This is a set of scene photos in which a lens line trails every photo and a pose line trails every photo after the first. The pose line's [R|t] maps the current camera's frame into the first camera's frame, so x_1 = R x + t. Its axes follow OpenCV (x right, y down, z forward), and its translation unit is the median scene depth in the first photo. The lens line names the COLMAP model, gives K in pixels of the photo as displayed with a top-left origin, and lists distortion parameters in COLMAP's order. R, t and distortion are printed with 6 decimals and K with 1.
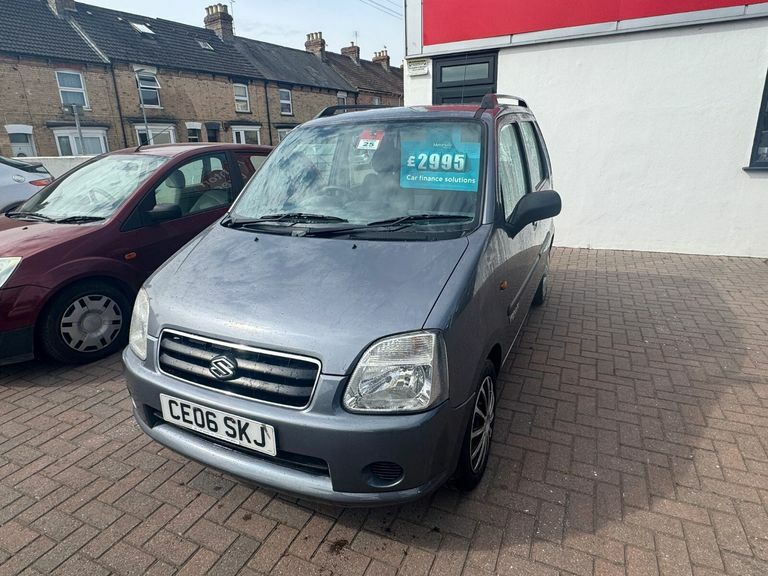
lens RADIAL K [[454.3, 0, 388.1], [0, 454.3, 287.9], [0, 0, 1]] dist [-0.000725, 0.002237]
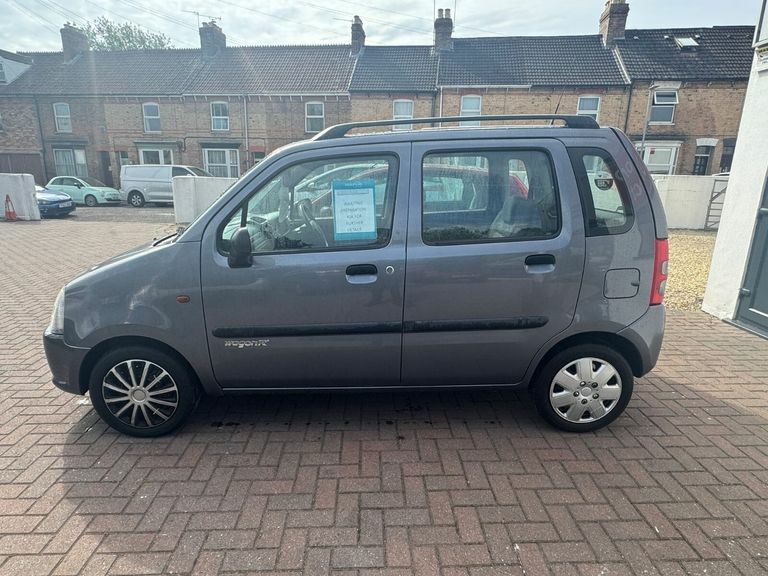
lens RADIAL K [[454.3, 0, 380.9], [0, 454.3, 289.0], [0, 0, 1]] dist [-0.000725, 0.002237]
pose [[0.434045, 0.267465, -0.860272, 0.472266], [-0.291844, 0.945163, 0.146610, -0.111674], [0.852310, 0.187430, 0.488301, 0.283399]]
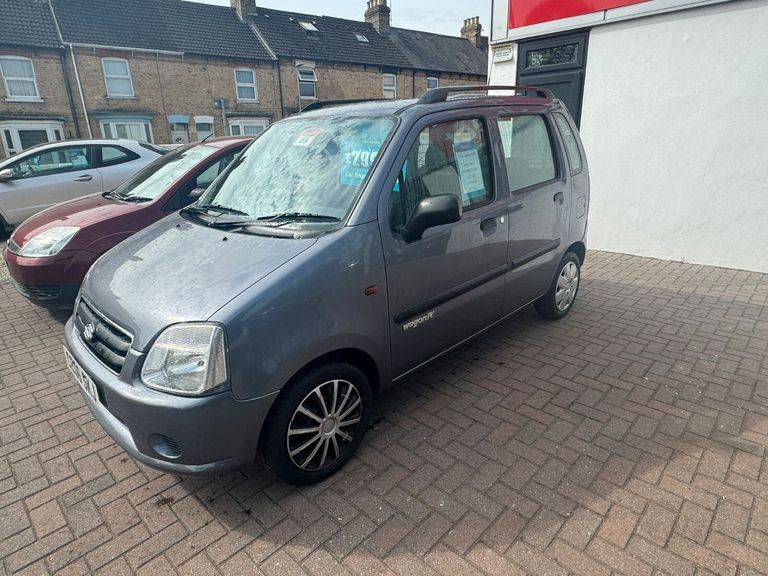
lens RADIAL K [[454.3, 0, 387.6], [0, 454.3, 289.7], [0, 0, 1]] dist [-0.000725, 0.002237]
pose [[0.942936, 0.111585, -0.313721, 0.193829], [-0.102708, 0.993705, 0.044737, -0.017703], [0.316738, -0.009962, 0.948461, 0.029935]]
